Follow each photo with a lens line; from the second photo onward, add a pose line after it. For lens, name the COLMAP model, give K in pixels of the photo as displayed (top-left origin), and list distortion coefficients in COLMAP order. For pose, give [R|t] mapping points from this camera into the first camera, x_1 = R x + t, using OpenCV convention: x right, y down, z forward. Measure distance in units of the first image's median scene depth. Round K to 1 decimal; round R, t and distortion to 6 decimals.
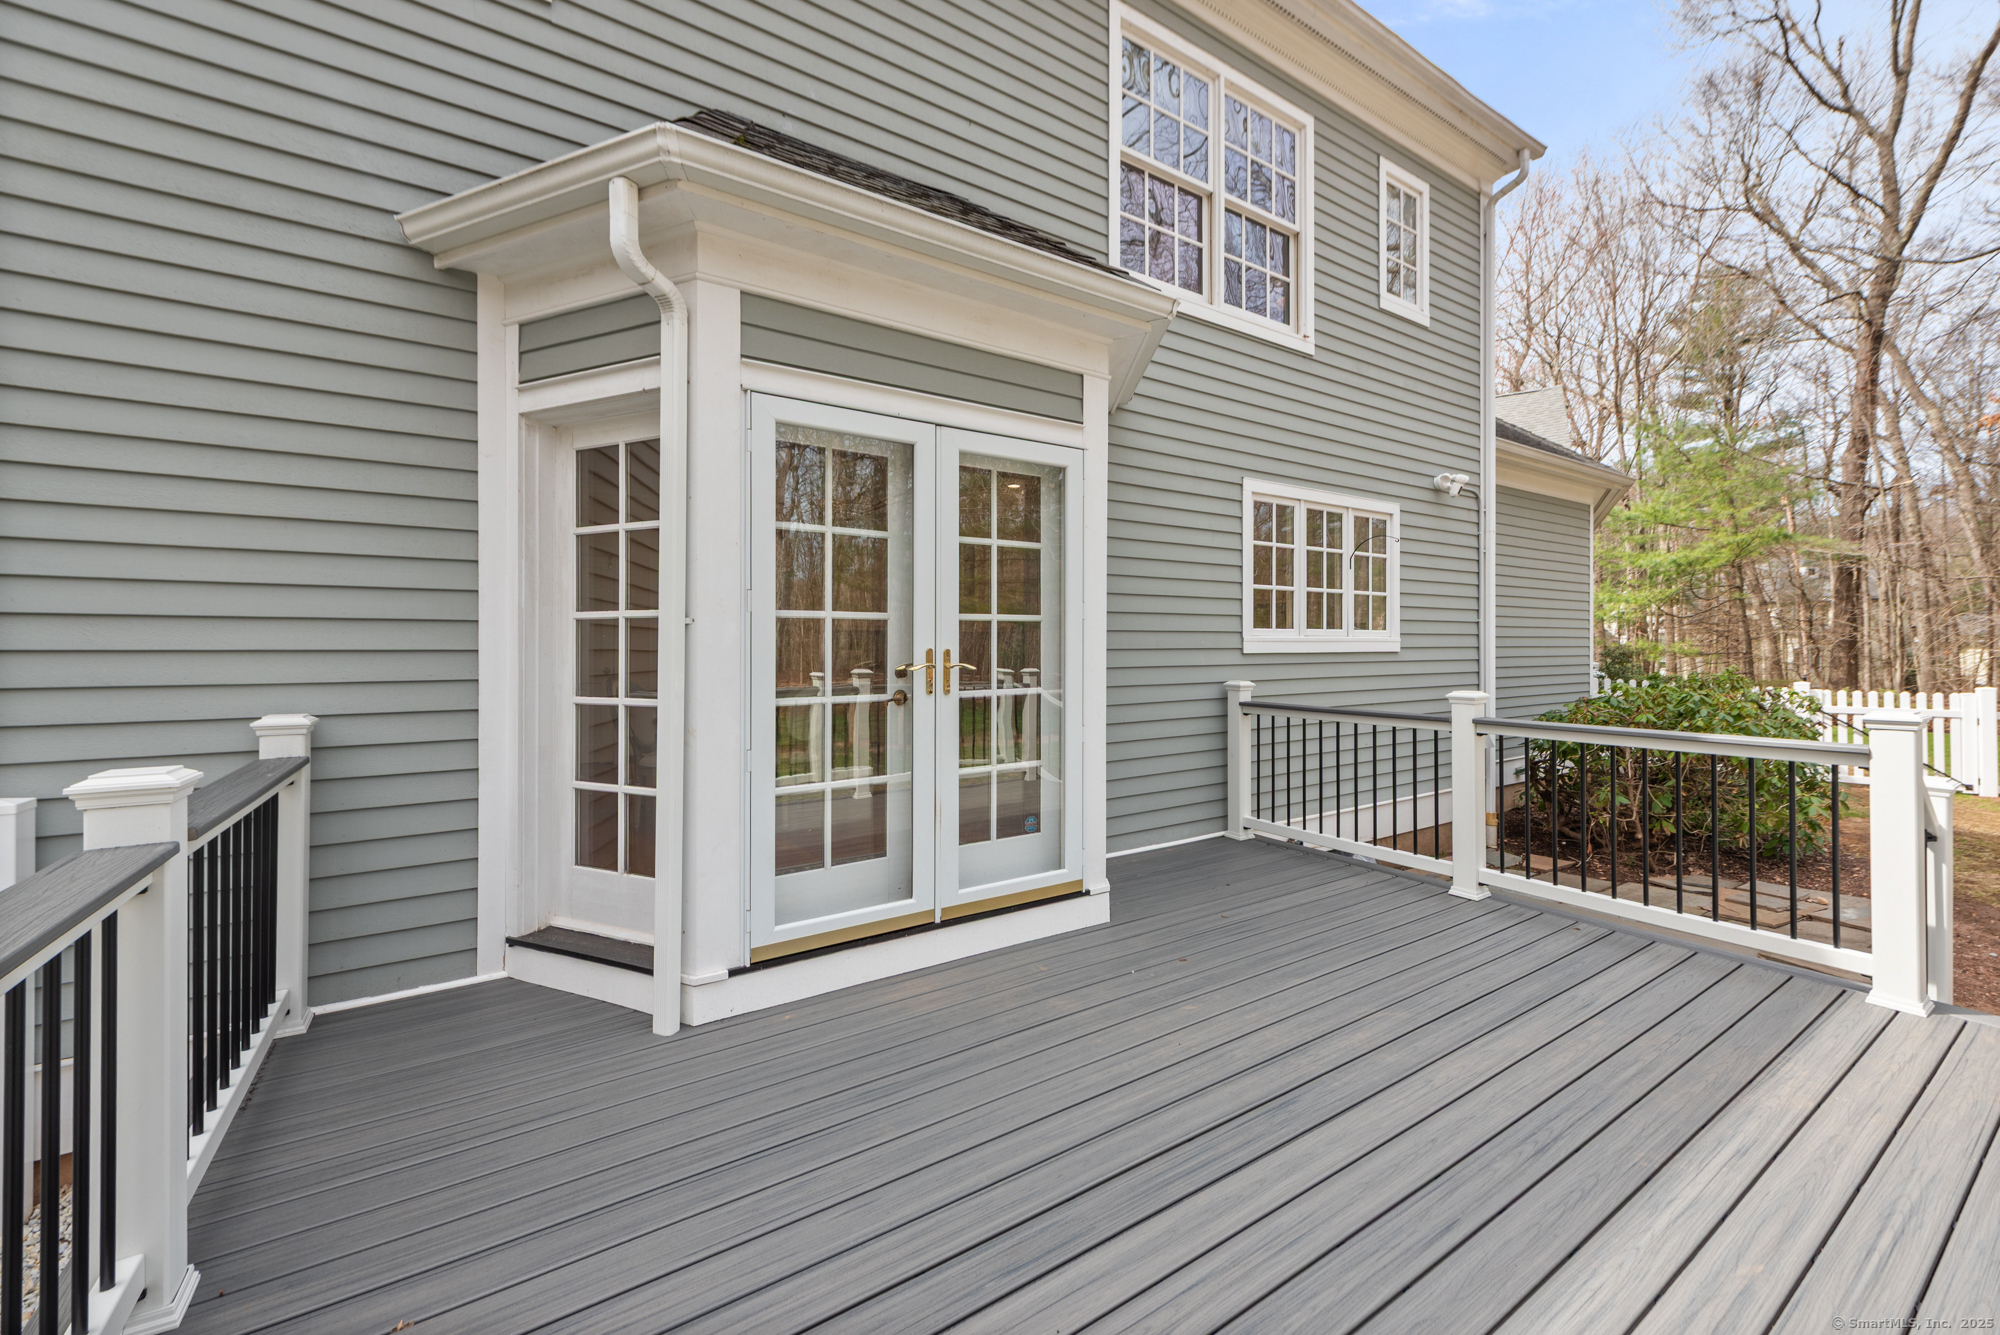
lens RADIAL K [[775.2, 0, 997.8], [0, 775.2, 656.4], [0, 0, 1]] dist [0.006312, -0.000065]
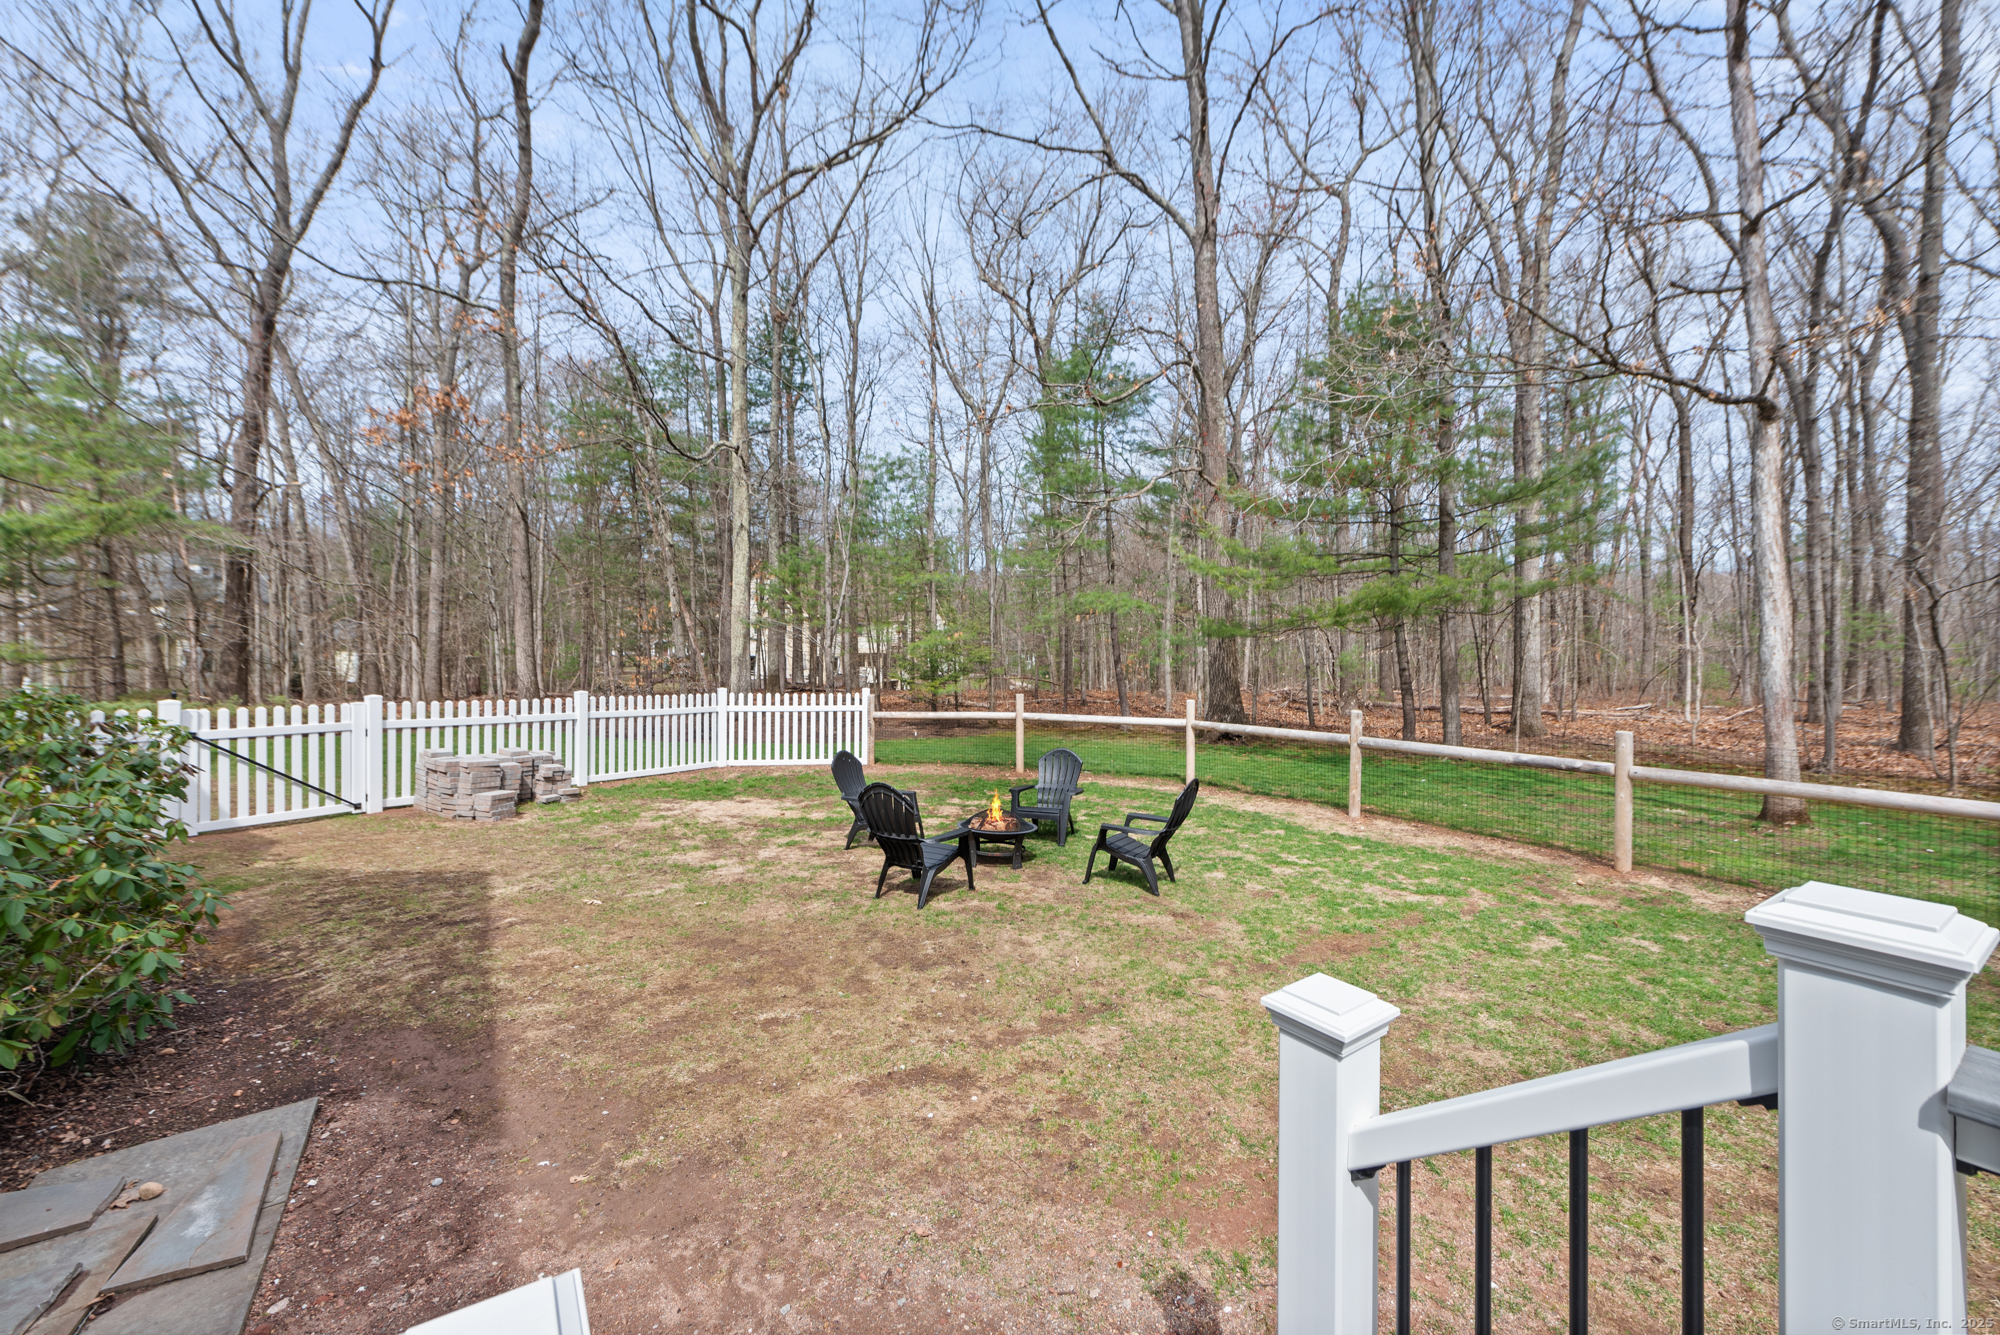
lens RADIAL K [[778.1, 0, 1008.7], [0, 778.1, 633.8], [0, 0, 1]] dist [0.005448, -0.000346]
pose [[-0.032269, 0.022539, 0.999225, 0.154021], [0.010439, 0.999699, -0.022212, -0.001731], [-0.999425, 0.009714, -0.032495, 0.136418]]
